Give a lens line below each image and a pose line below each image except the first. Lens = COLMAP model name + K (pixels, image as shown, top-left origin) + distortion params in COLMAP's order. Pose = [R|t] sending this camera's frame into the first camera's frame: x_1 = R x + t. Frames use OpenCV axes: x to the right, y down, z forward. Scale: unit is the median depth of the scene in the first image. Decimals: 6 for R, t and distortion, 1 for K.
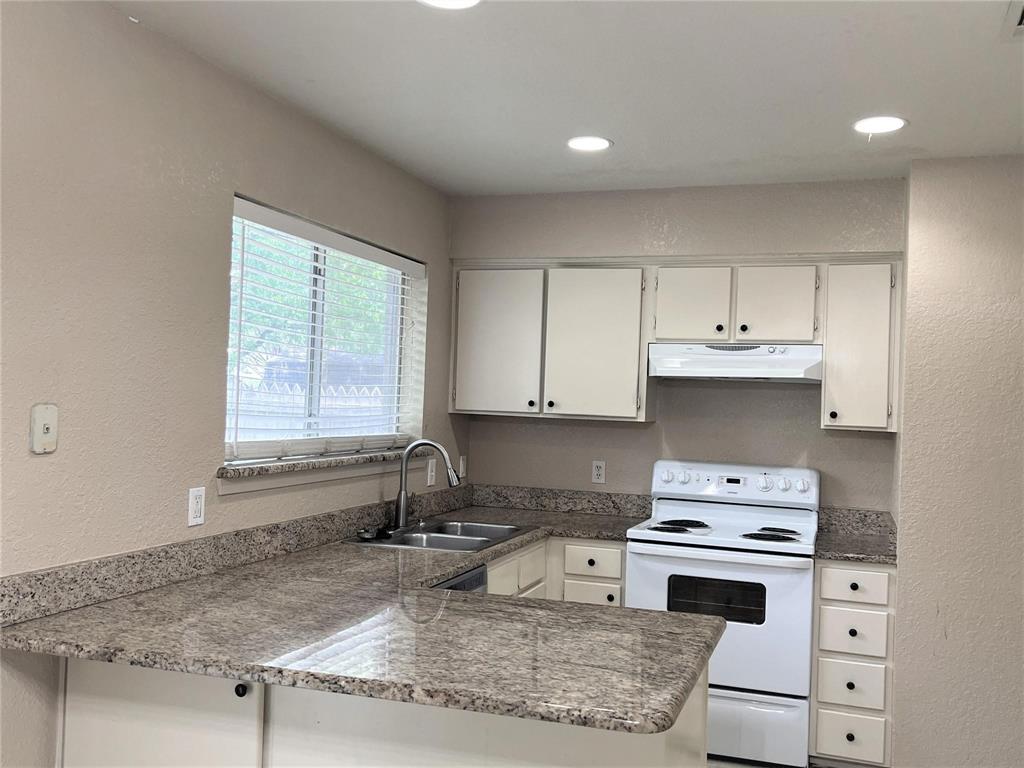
lens RADIAL K [[955.9, 0, 486.7], [0, 955.9, 384.0], [0, 0, 1]] dist [0.001975, -0.012101]
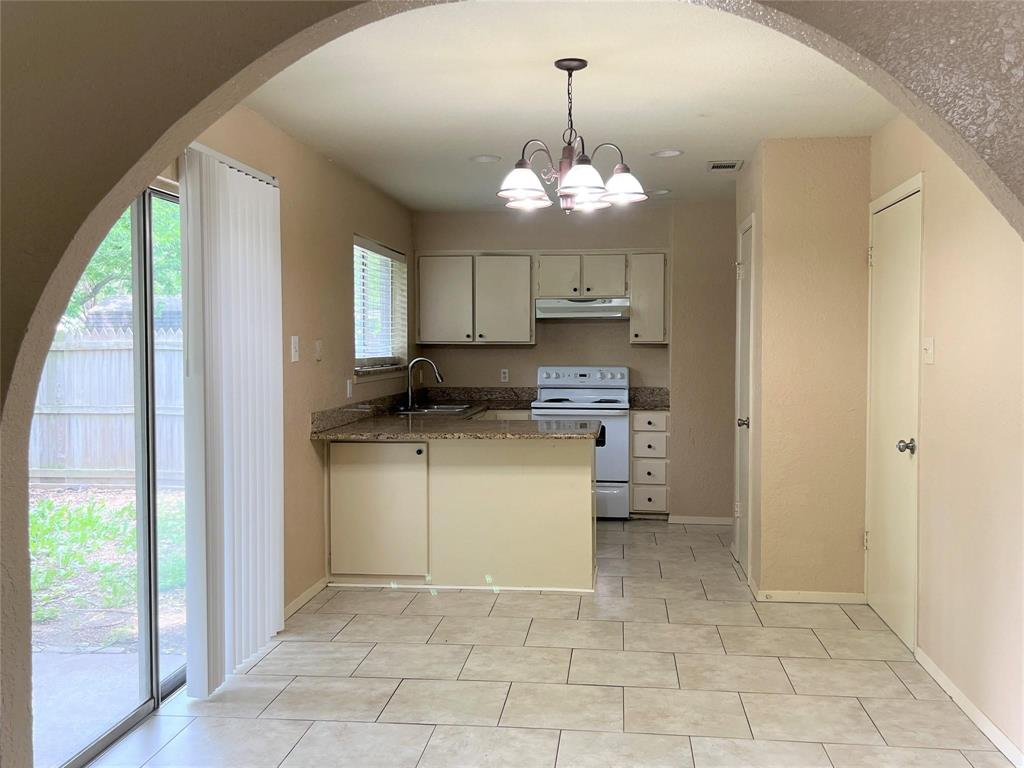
lens RADIAL K [[953.9, 0, 512.0], [0, 953.9, 384.0], [0, 0, 1]] dist [0.063301, -0.076435]
pose [[0.969974, -0.047988, 0.238426, -0.306967], [0.034080, 0.997487, 0.062121, 0.002768], [-0.240808, -0.052131, 0.969172, -0.719174]]
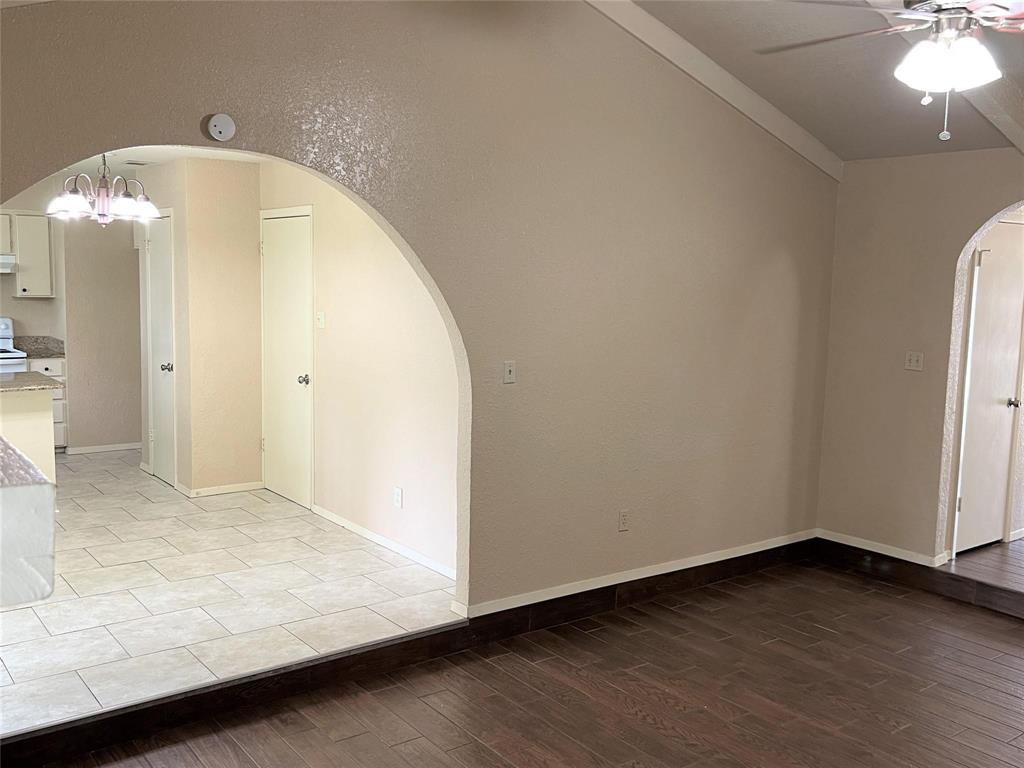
lens RADIAL K [[953.9, 0, 512.0], [0, 953.9, 384.0], [0, 0, 1]] dist [0.063301, -0.076435]
pose [[0.539331, -0.121092, 0.833342, -0.792946], [-0.010638, 0.988548, 0.150529, -0.088371], [-0.842026, -0.090050, 0.531867, -0.966104]]
